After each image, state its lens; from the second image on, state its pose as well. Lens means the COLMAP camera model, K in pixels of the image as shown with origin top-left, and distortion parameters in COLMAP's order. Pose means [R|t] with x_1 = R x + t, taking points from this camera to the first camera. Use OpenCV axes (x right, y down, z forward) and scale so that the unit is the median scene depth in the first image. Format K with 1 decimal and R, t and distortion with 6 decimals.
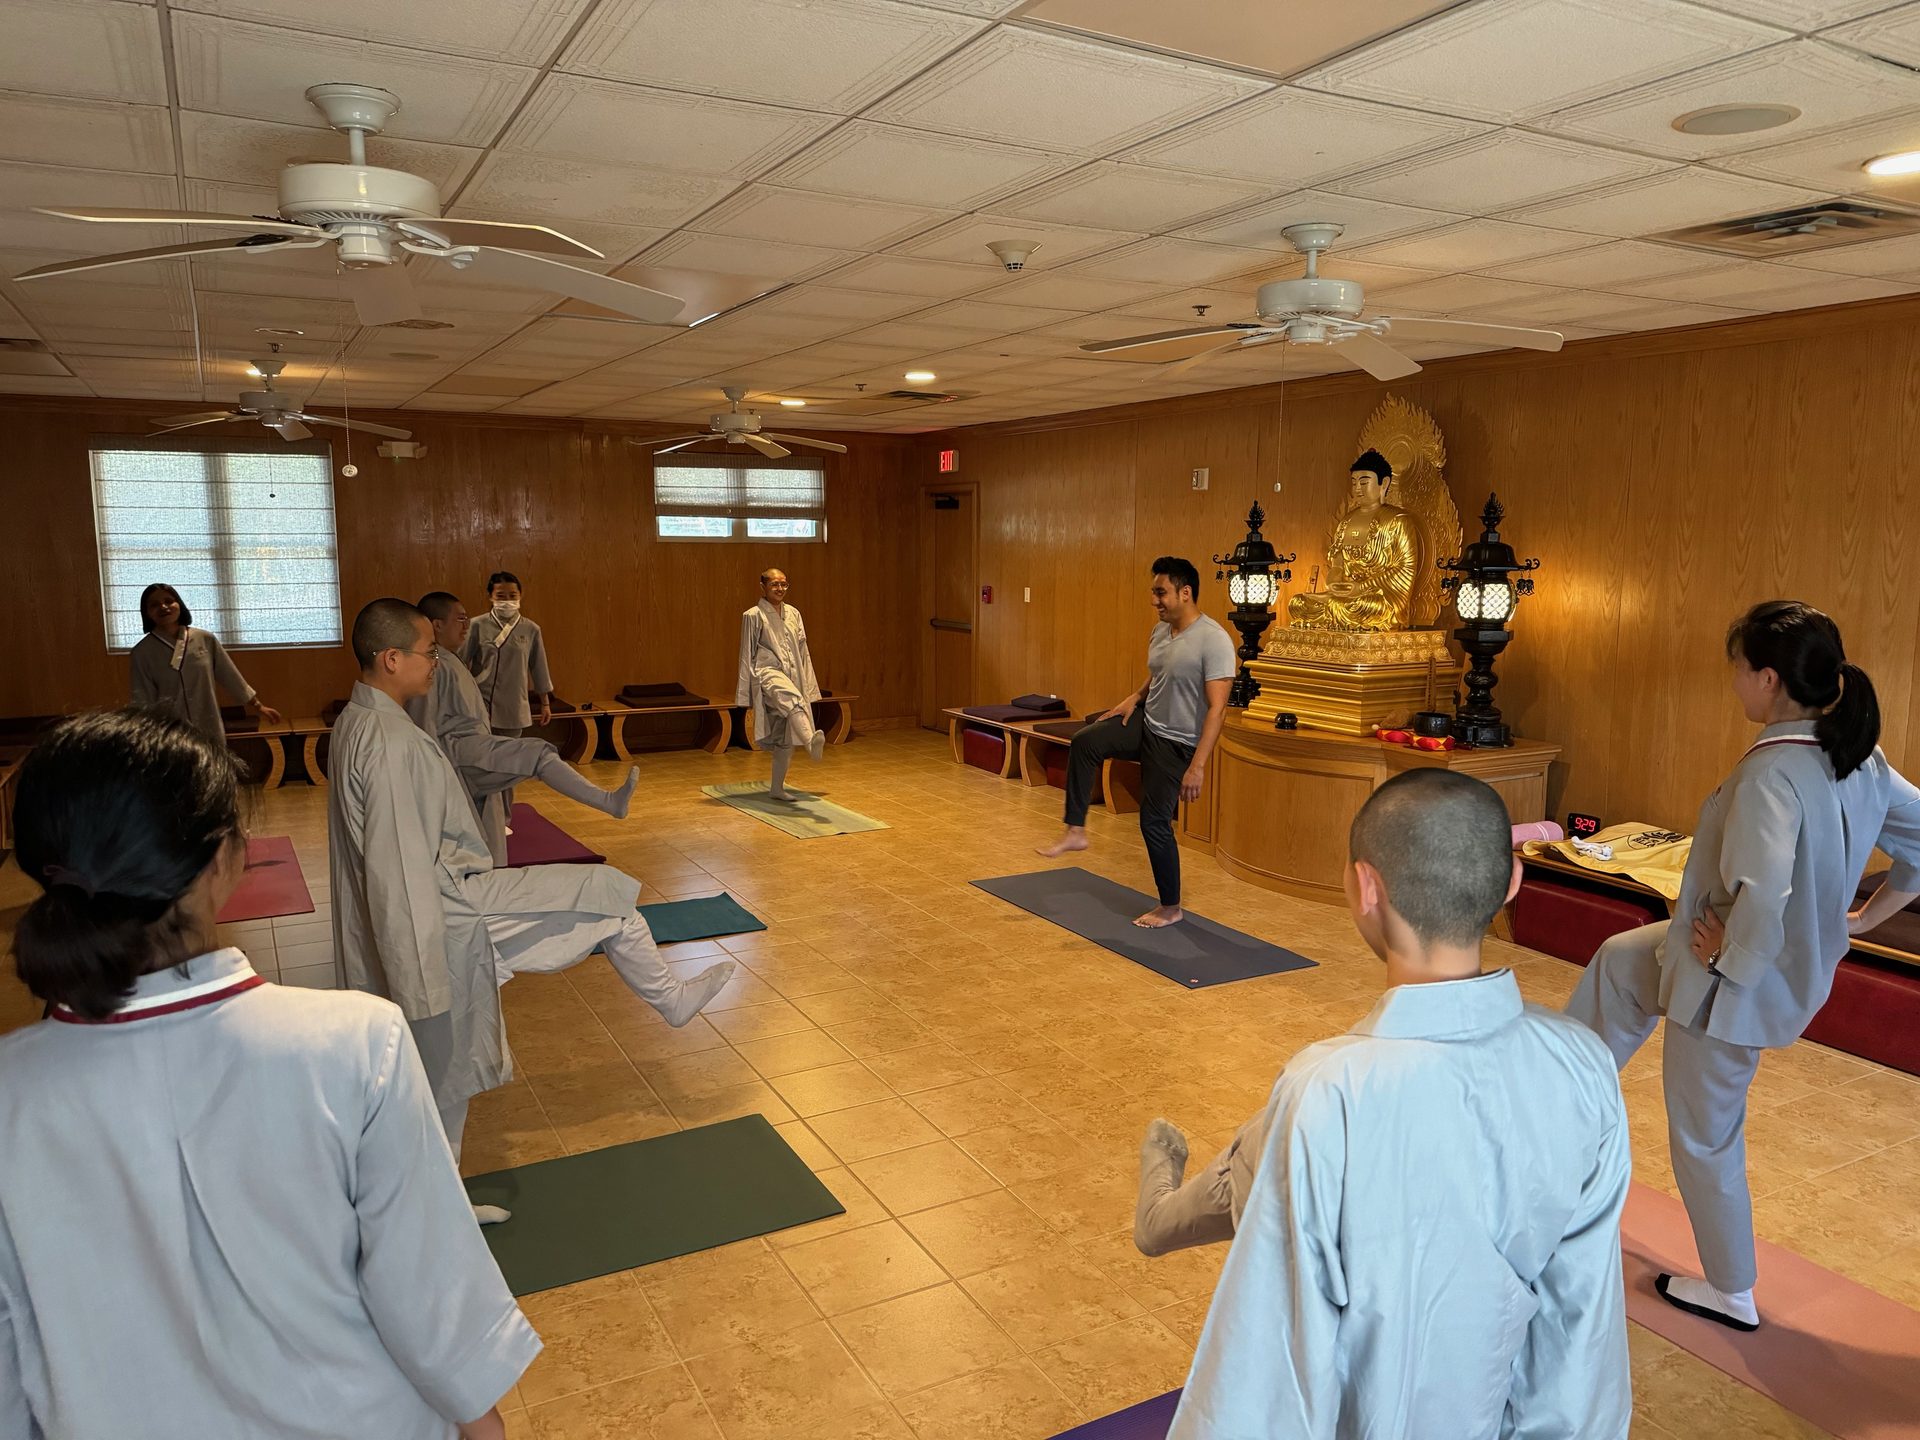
lens RADIAL K [[1350.9, 0, 960.0], [0, 1350.9, 720.0], [0, 0, 1]] dist [0.089953, -0.145044]
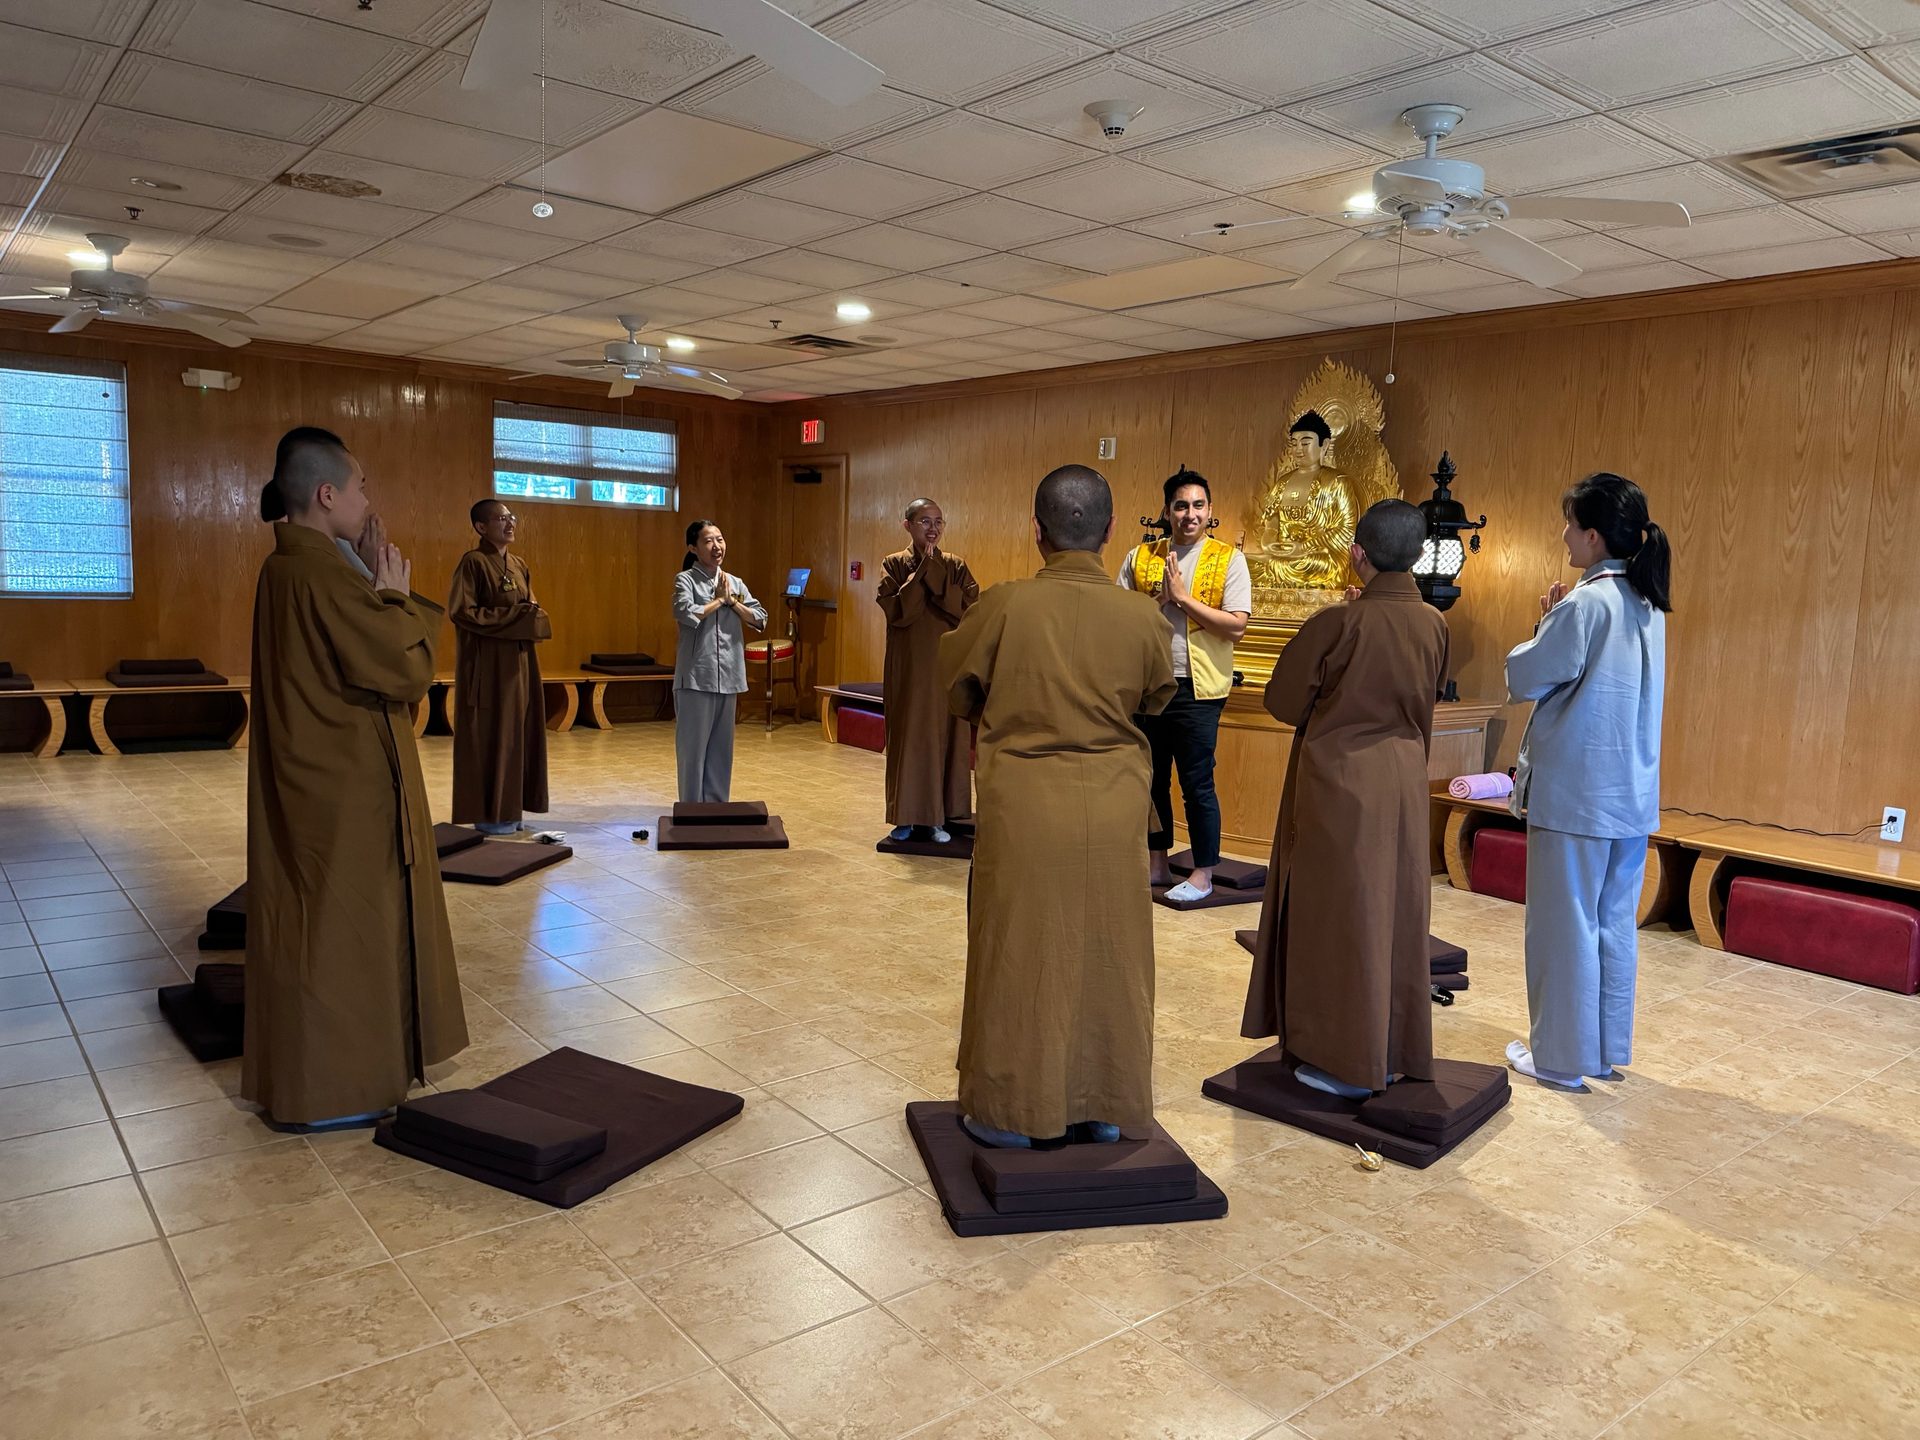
lens RADIAL K [[1357.1, 0, 970.2], [0, 1357.1, 723.8], [0, 0, 1]] dist [0.091978, -0.154937]
pose [[0.981754, 0.012763, 0.189726, -0.134685], [-0.009858, 0.999819, -0.016248, 0.051407], [-0.189899, 0.014081, 0.981703, 0.060527]]
